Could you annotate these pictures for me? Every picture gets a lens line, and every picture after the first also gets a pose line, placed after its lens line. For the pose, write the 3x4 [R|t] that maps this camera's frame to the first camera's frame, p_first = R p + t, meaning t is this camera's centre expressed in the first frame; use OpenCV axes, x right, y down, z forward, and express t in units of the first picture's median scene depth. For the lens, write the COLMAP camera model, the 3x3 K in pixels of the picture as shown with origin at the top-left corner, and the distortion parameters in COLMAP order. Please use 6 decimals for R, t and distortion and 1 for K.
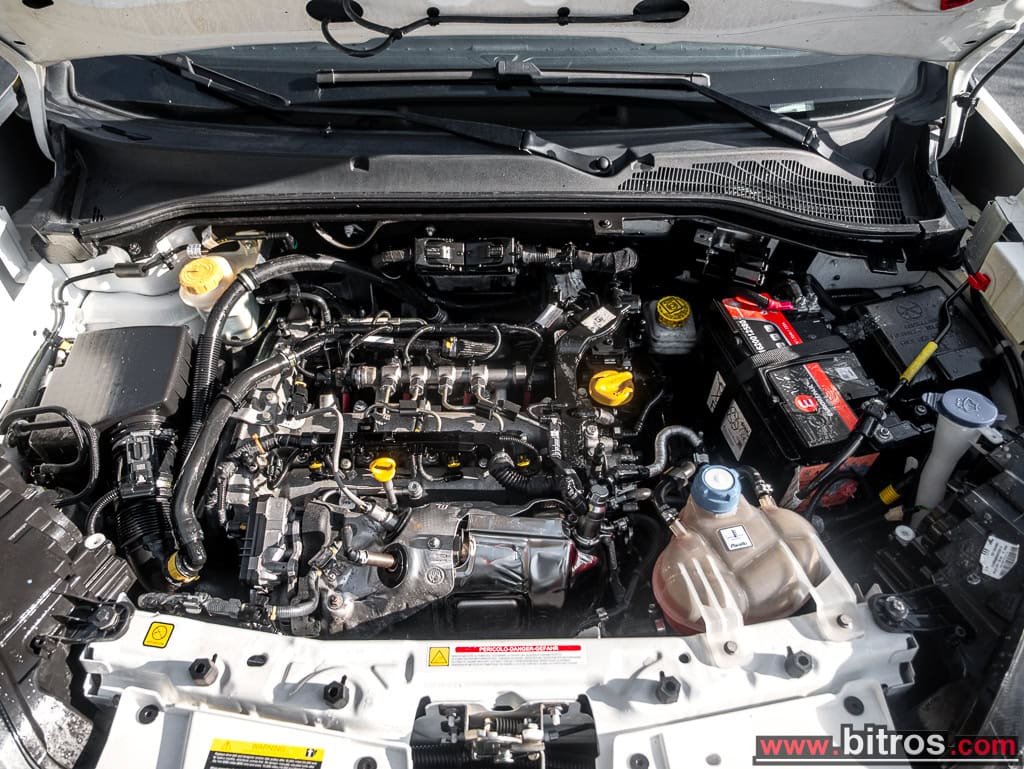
lens RADIAL K [[730.9, 0, 503.0], [0, 730.9, 387.1], [0, 0, 1]] dist [-0.030493, 0.008029]
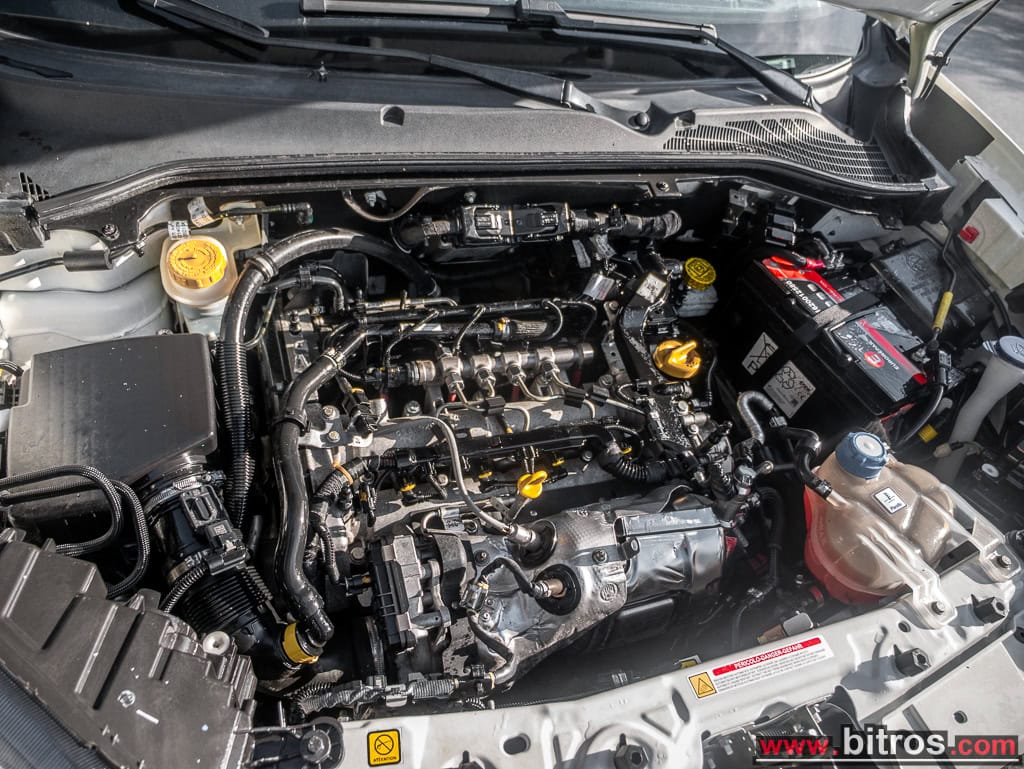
lens RADIAL K [[730.9, 0, 503.0], [0, 730.9, 387.1], [0, 0, 1]] dist [-0.030493, 0.008029]
pose [[0.936790, -0.108580, 0.332618, -0.386739], [0.082531, 0.992378, 0.091511, -0.068365], [-0.340019, -0.058276, 0.938611, 0.168953]]
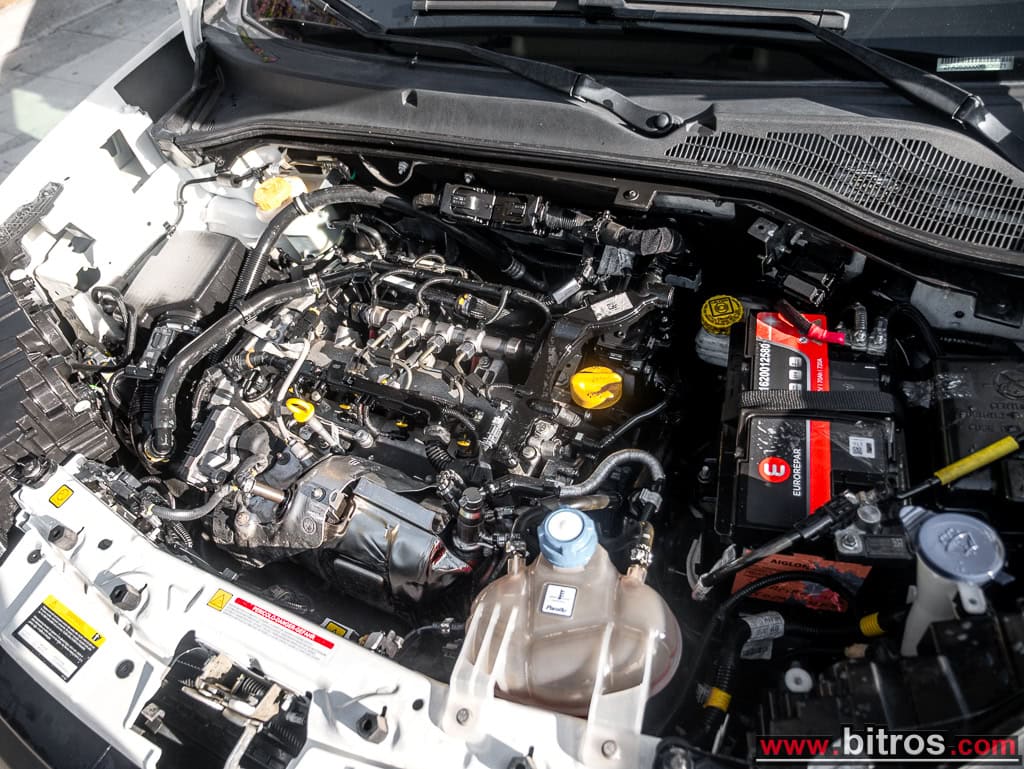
lens RADIAL K [[730.9, 0, 503.0], [0, 730.9, 387.1], [0, 0, 1]] dist [-0.030493, 0.008029]
pose [[0.874234, 0.242659, -0.420513, 0.408597], [-0.204341, 0.969590, 0.134686, -0.091461], [0.440407, -0.031819, 0.897234, 0.178824]]
